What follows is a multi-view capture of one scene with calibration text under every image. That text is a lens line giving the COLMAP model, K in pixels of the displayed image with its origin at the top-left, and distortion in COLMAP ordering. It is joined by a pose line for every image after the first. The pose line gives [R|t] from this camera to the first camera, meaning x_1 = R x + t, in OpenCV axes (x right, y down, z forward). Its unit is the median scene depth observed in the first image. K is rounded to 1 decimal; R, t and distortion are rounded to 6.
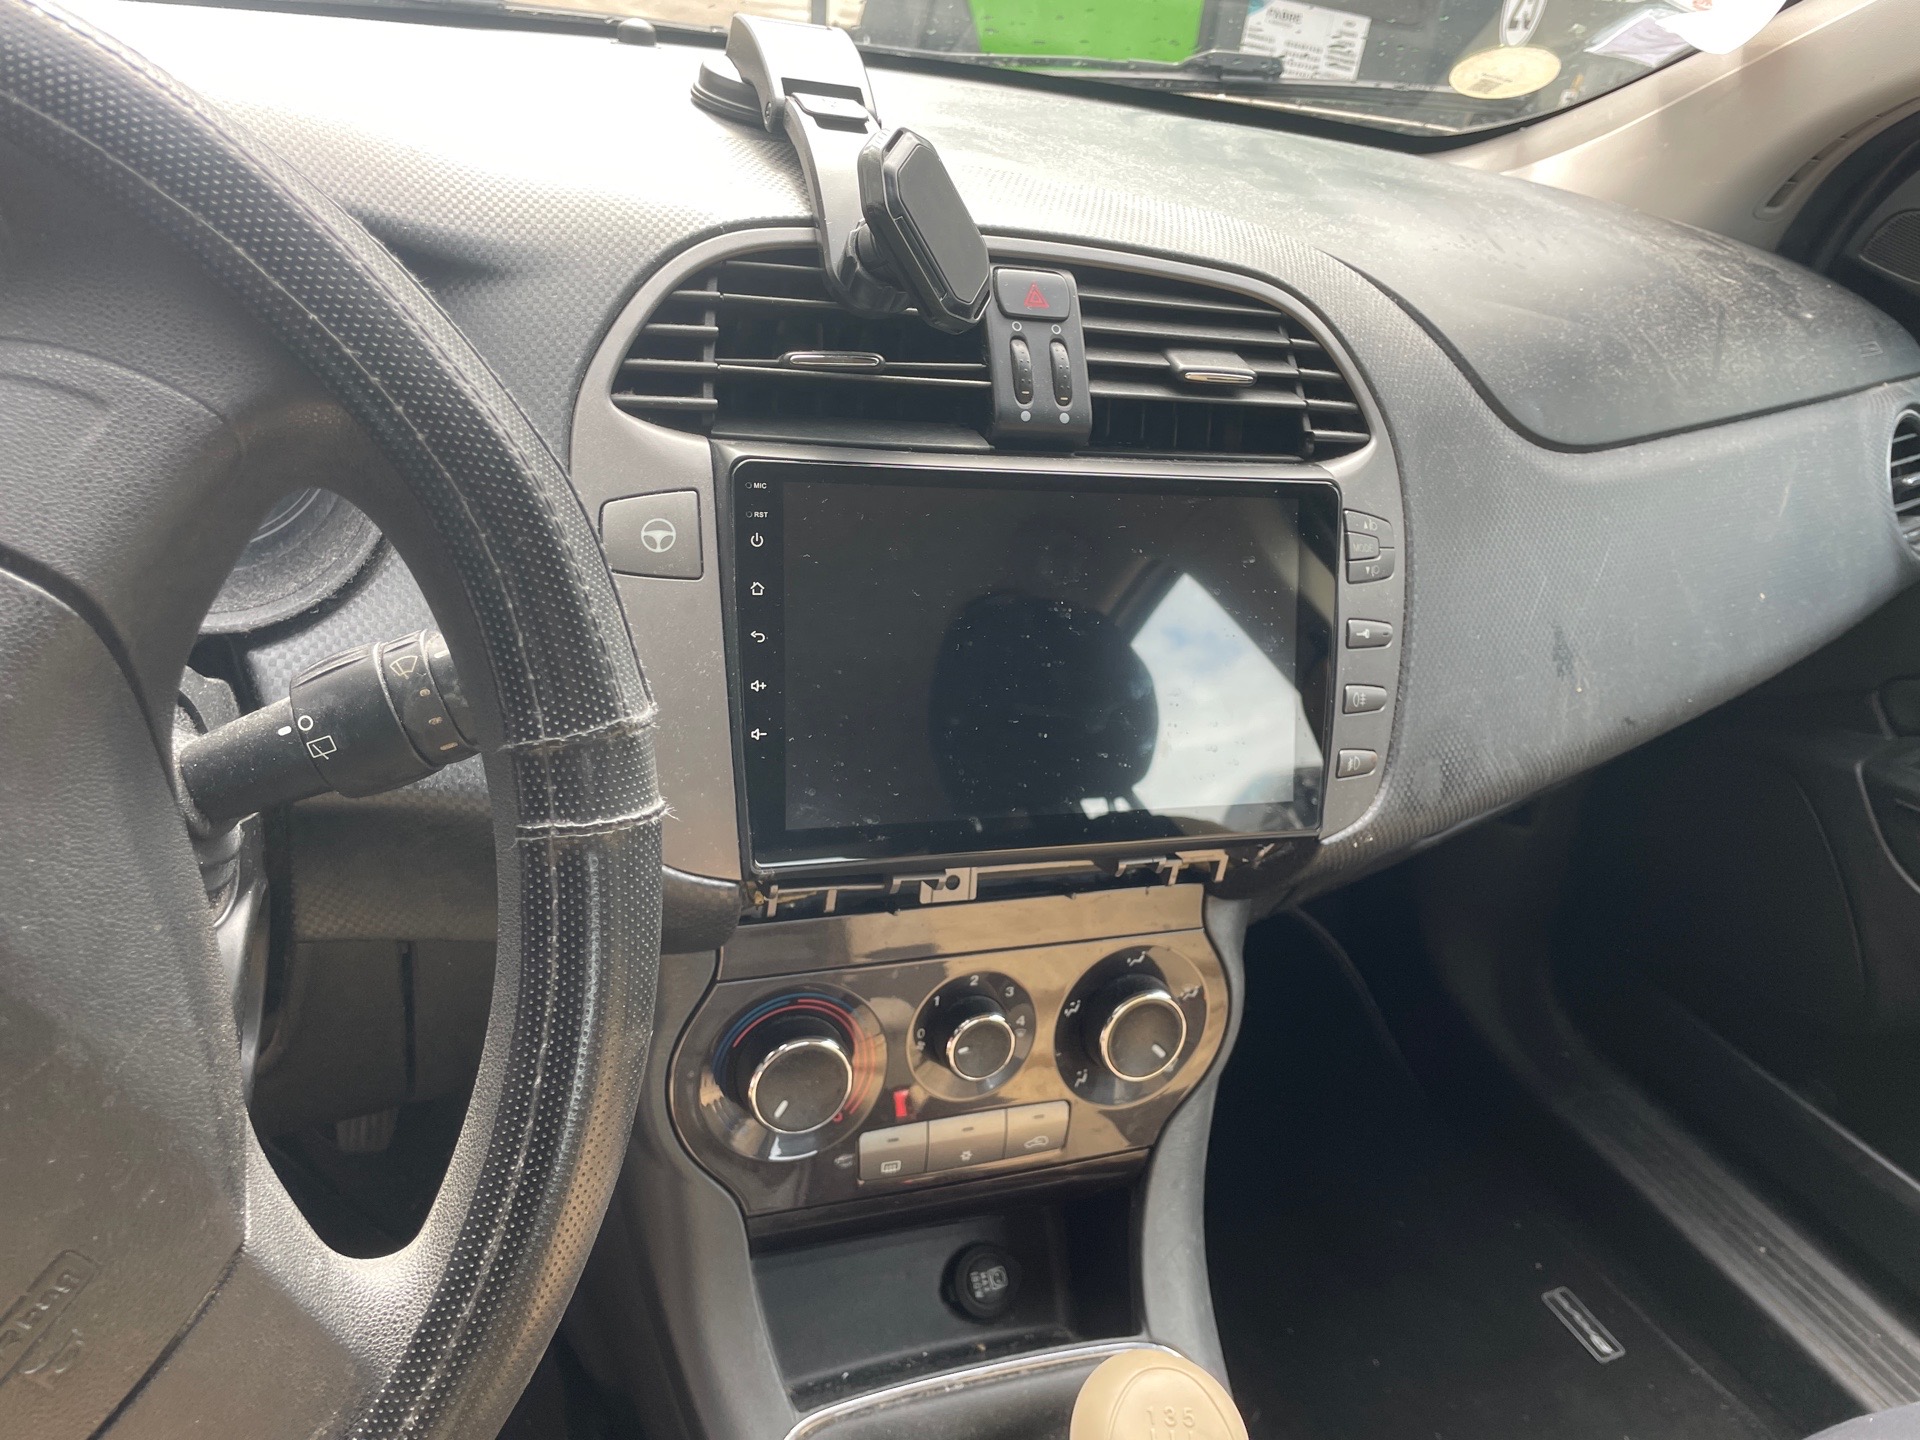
lens RADIAL K [[1445.6, 0, 976.4], [0, 1445.6, 711.2], [0, 0, 1]] dist [0.087515, -0.115611]
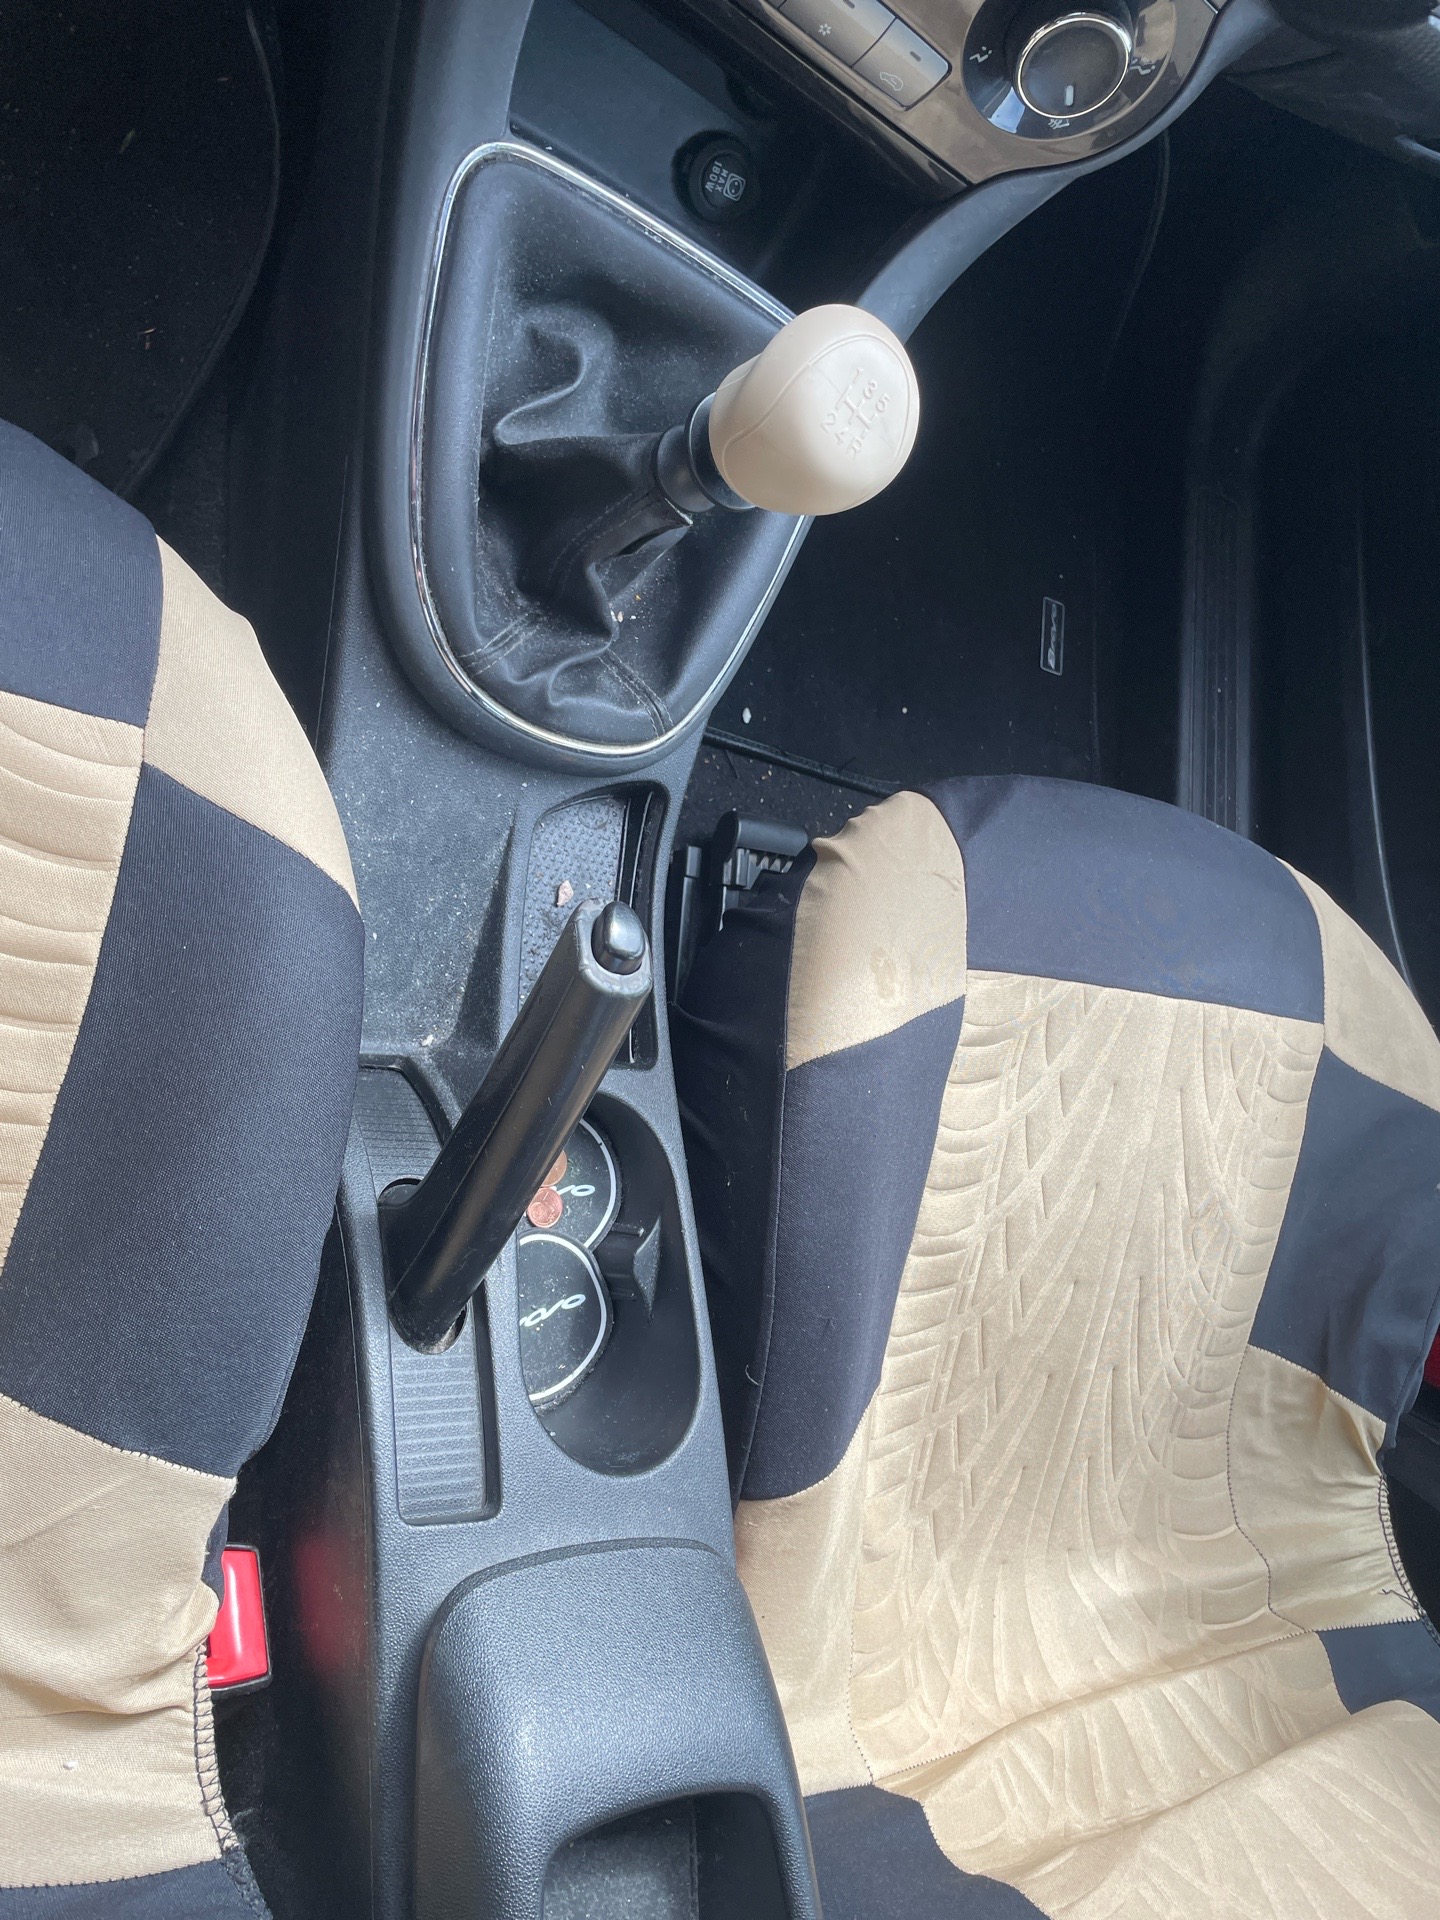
lens RADIAL K [[1445.6, 0, 722.9], [0, 1445.6, 943.0], [0, 0, 1]] dist [0.087515, -0.115611]
pose [[0.767283, 0.535571, 0.352760, -0.071530], [-0.631122, 0.532952, 0.563602, 0.151307], [0.113845, -0.655077, 0.746936, 0.012904]]
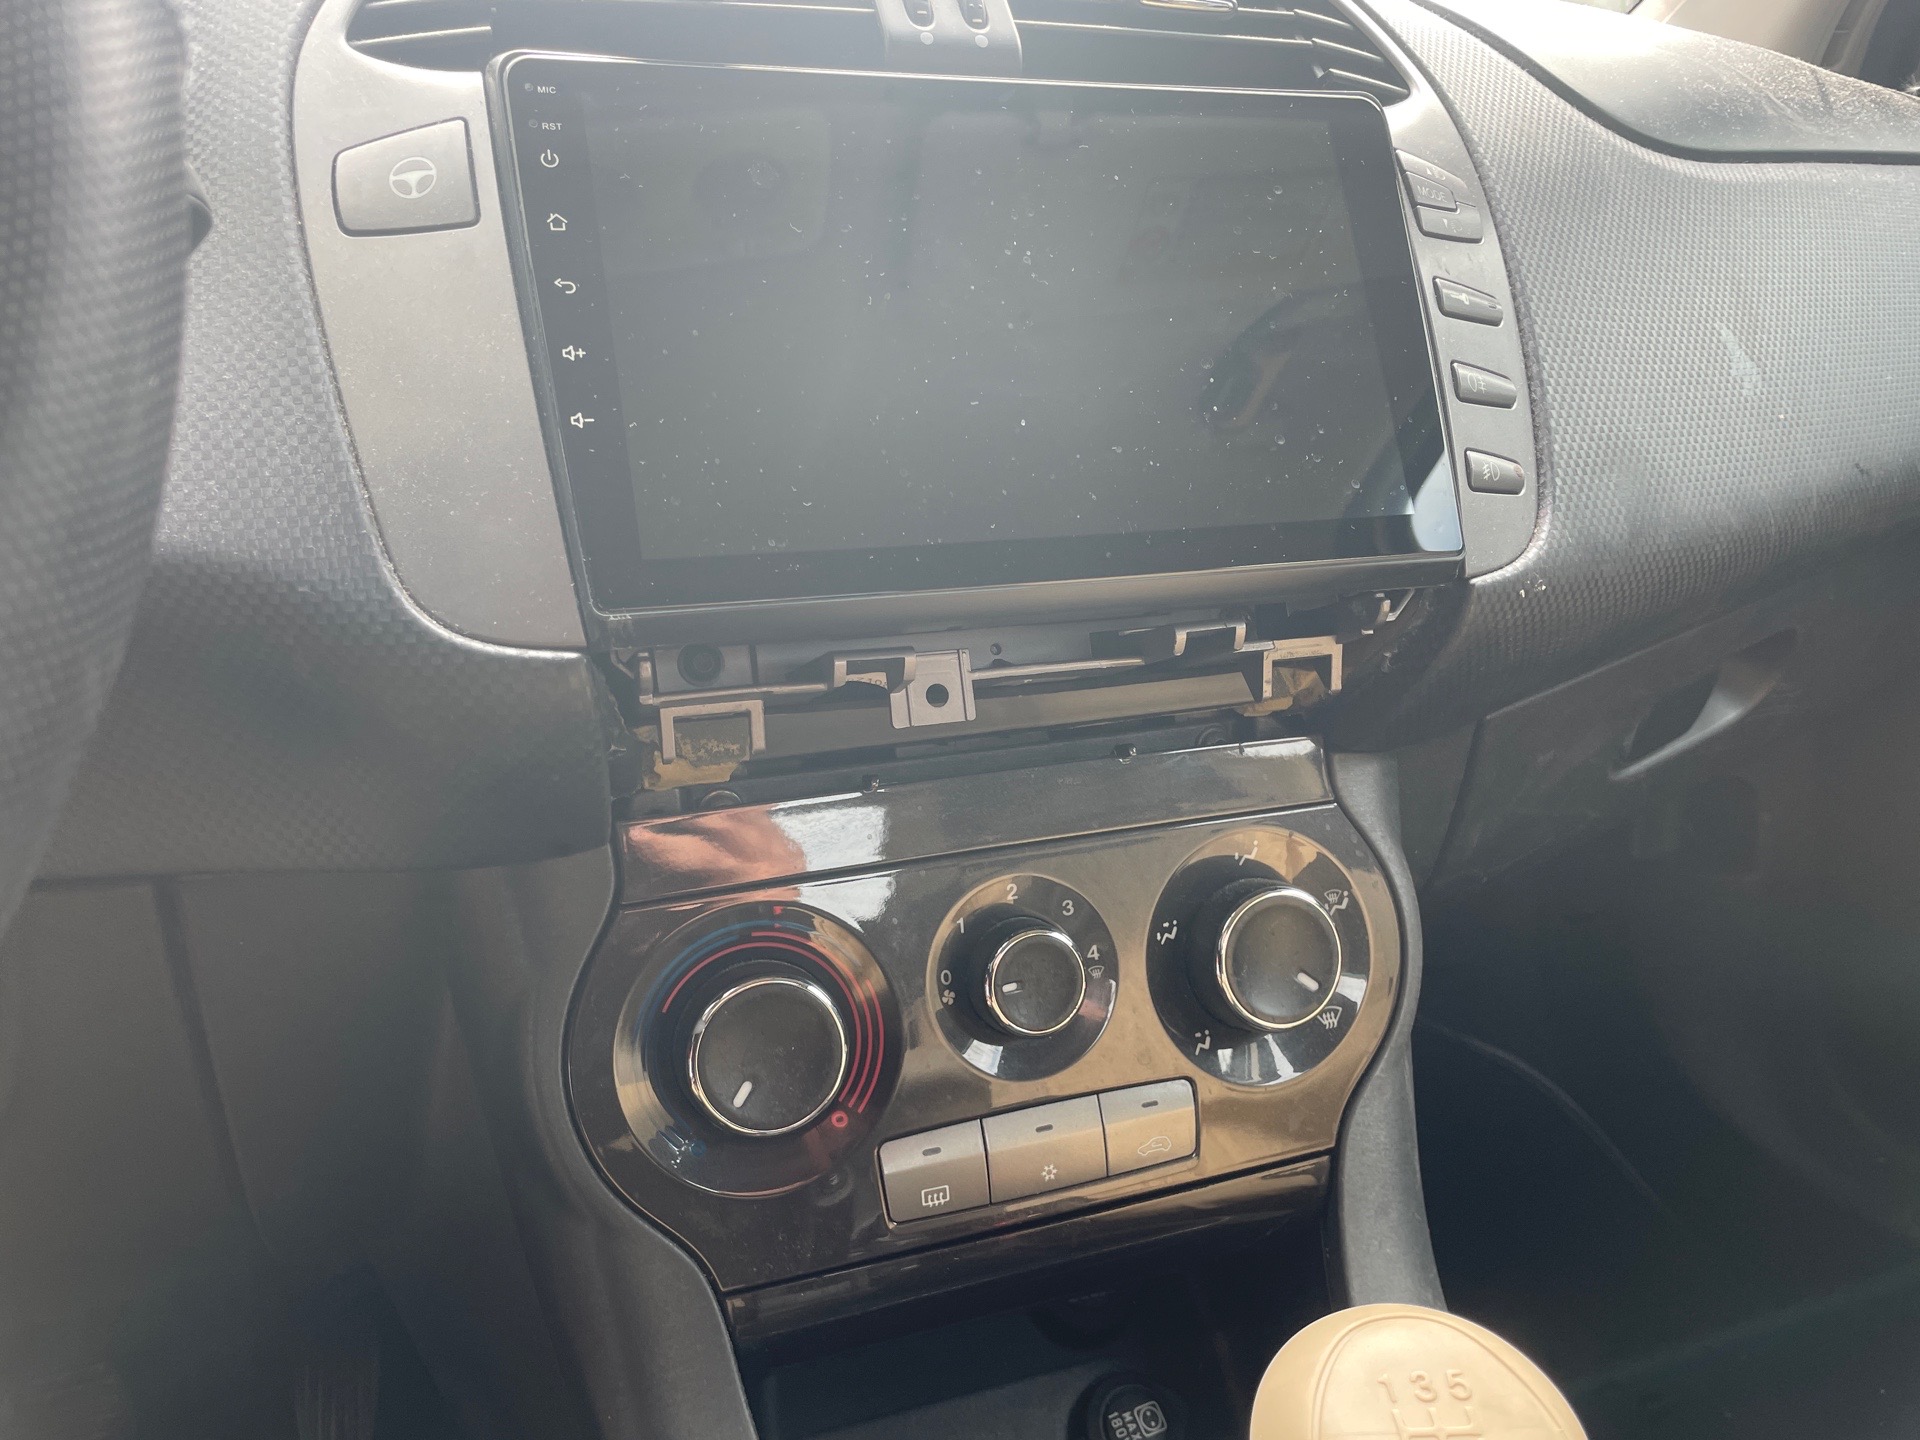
lens RADIAL K [[1445.6, 0, 966.3], [0, 1445.6, 713.0], [0, 0, 1]] dist [0.087515, -0.115611]
pose [[0.982692, -0.174780, -0.061380, 0.034450], [0.154445, 0.955981, -0.249492, 0.274955], [0.102284, 0.235694, 0.966430, 0.316709]]
